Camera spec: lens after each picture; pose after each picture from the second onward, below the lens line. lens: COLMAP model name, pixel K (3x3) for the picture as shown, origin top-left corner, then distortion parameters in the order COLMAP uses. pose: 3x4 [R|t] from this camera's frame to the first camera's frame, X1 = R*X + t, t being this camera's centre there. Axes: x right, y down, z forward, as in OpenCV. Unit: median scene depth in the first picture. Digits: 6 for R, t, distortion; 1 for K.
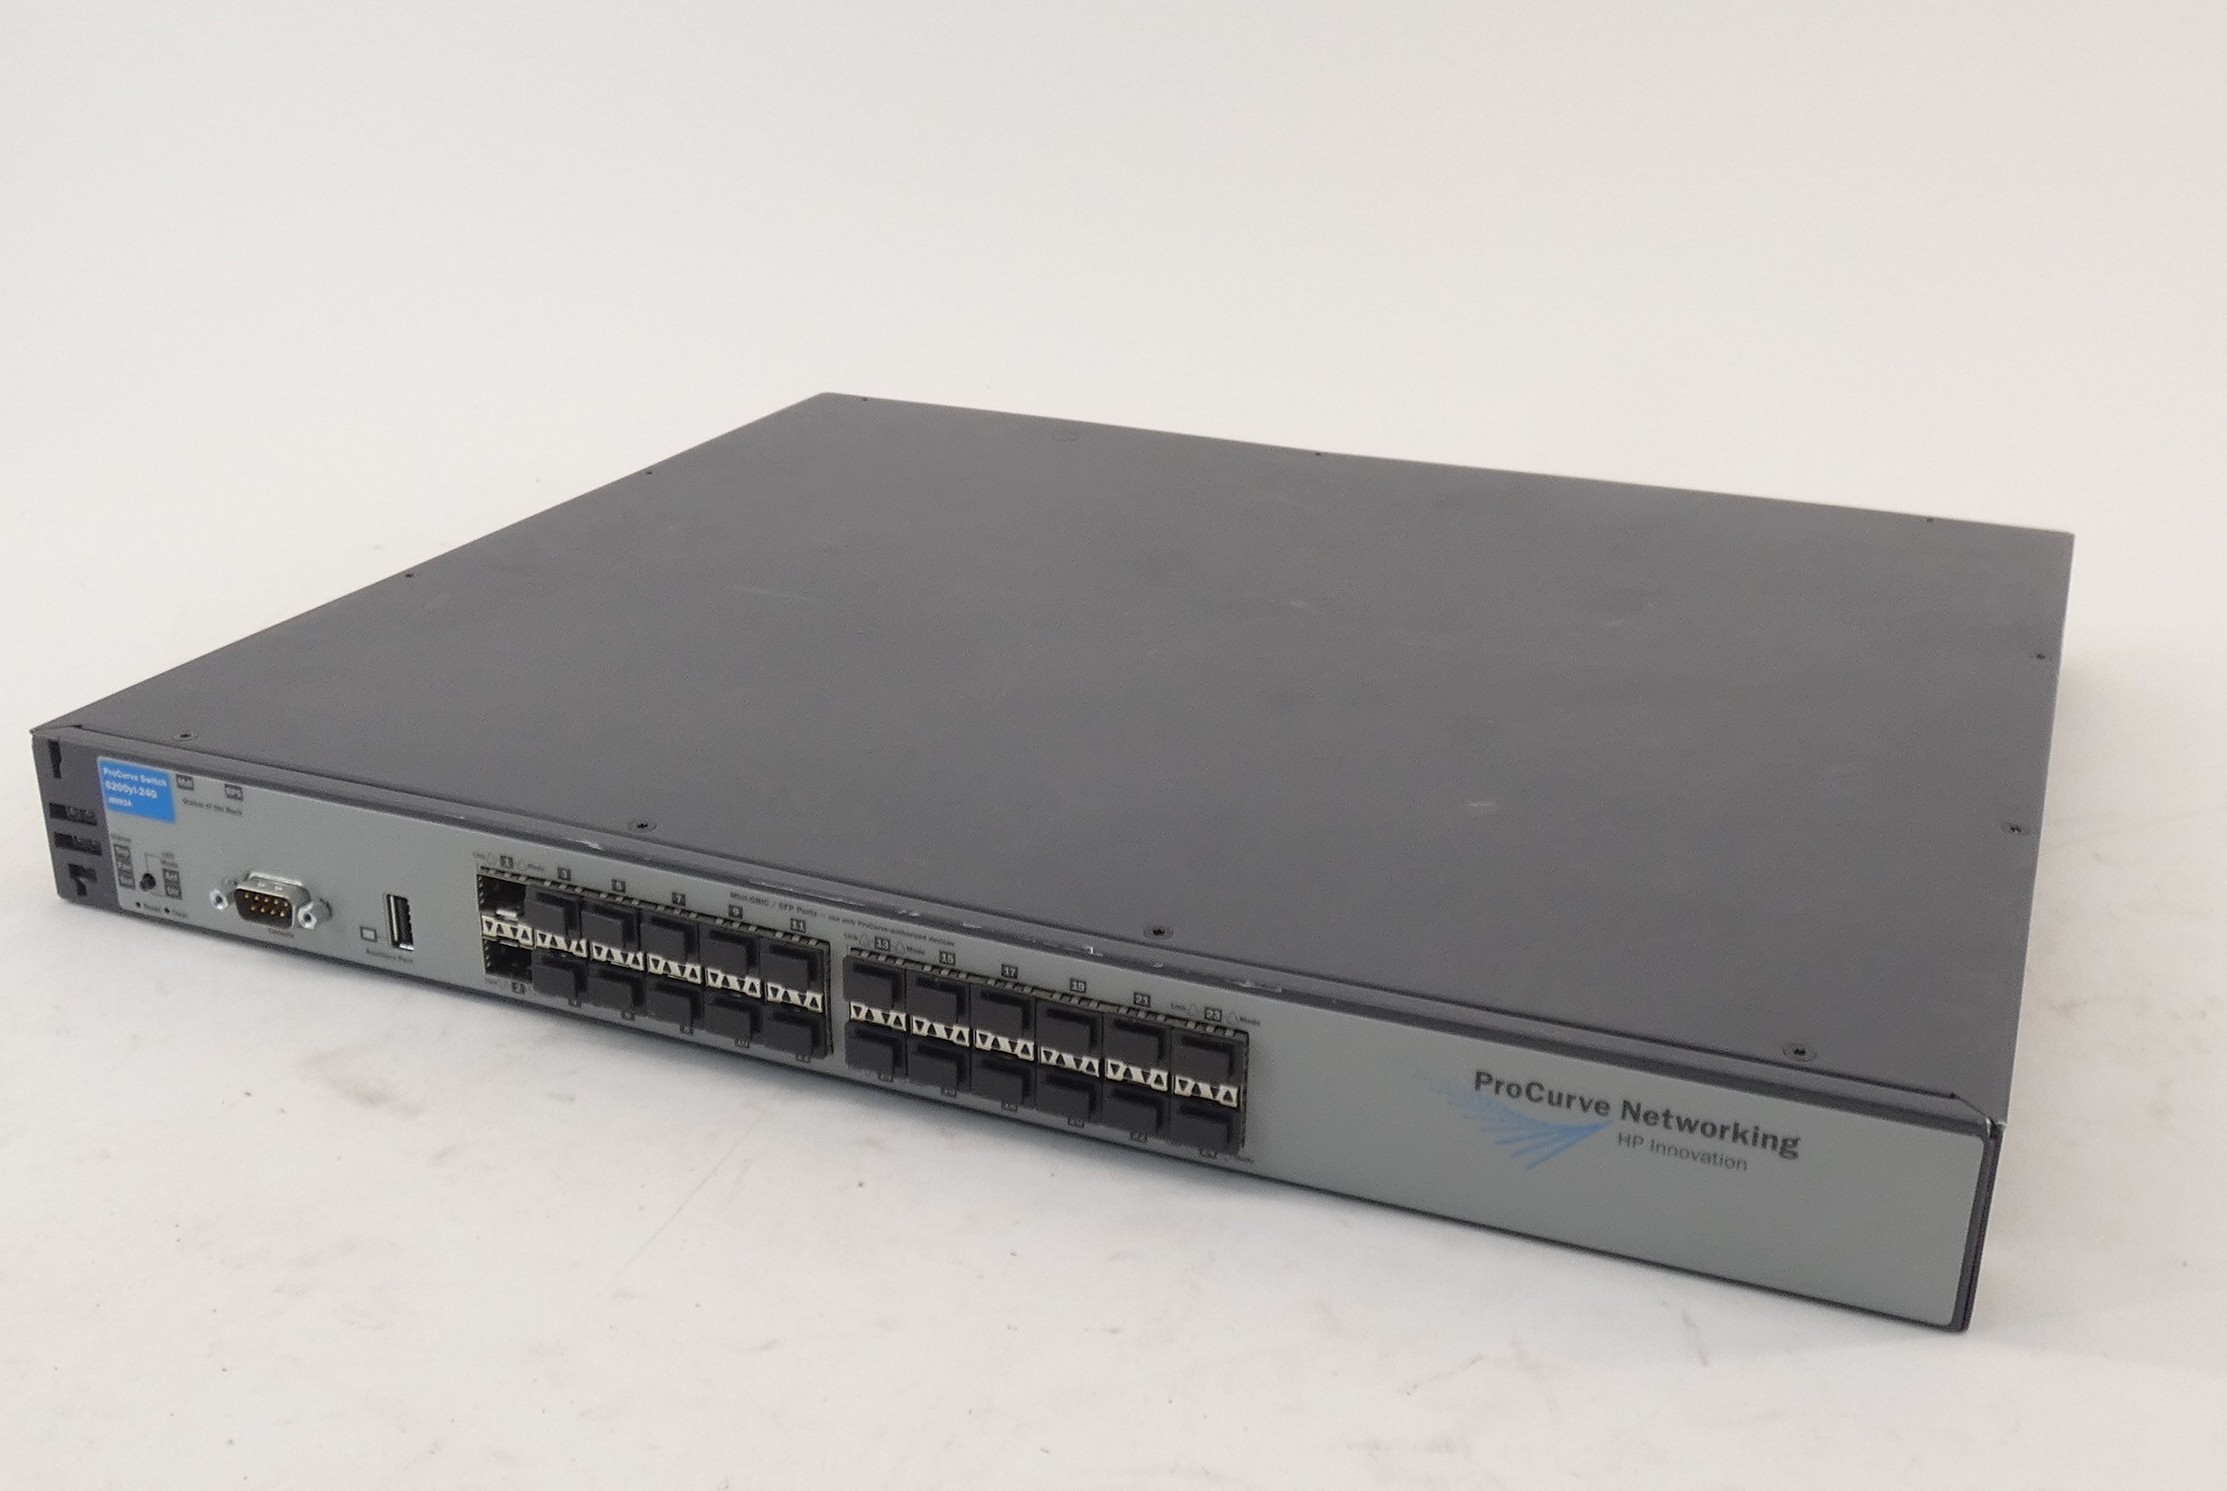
lens RADIAL K [[2274.1, 0, 1111.6], [0, 2274.1, 807.6], [0, 0, 1]] dist [0.002204, 0.014938]
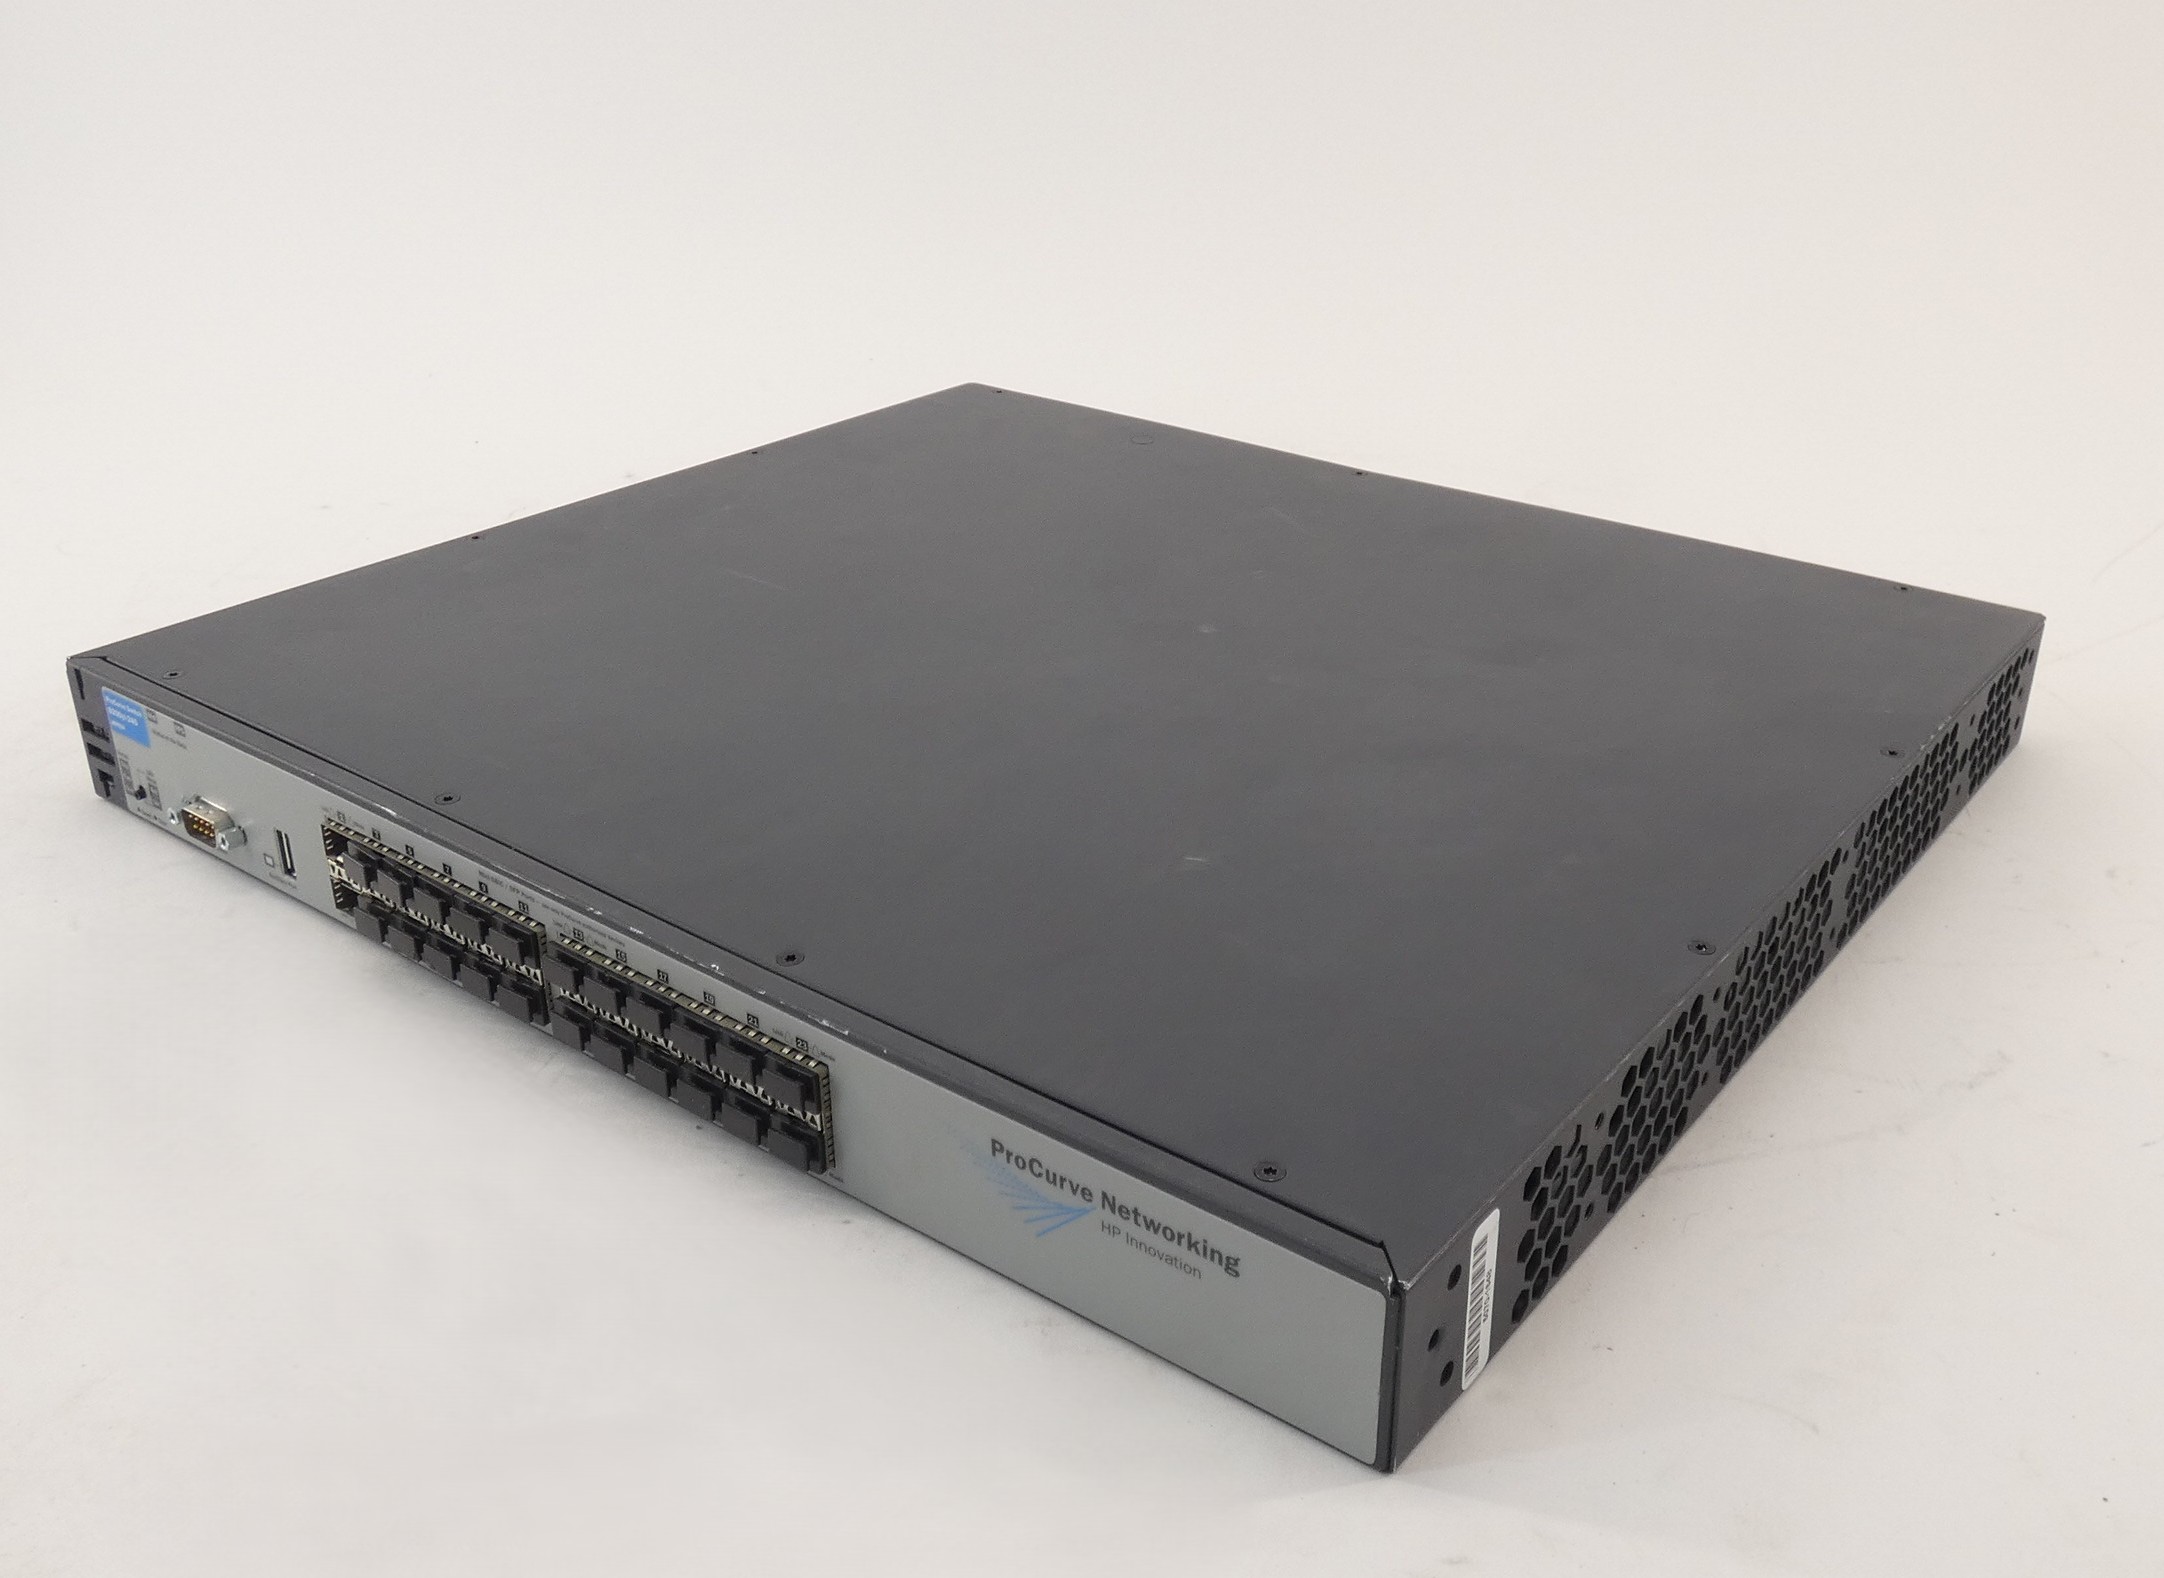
lens RADIAL K [[1951.5, 0, 1162.8], [0, 1951.5, 790.9], [0, 0, 1]] dist [-0.003019, -0.002178]
pose [[0.968849, 0.105776, -0.223929, 0.391801], [-0.093518, 0.993514, 0.064686, -0.101015], [0.229319, -0.041730, 0.972456, 0.141424]]
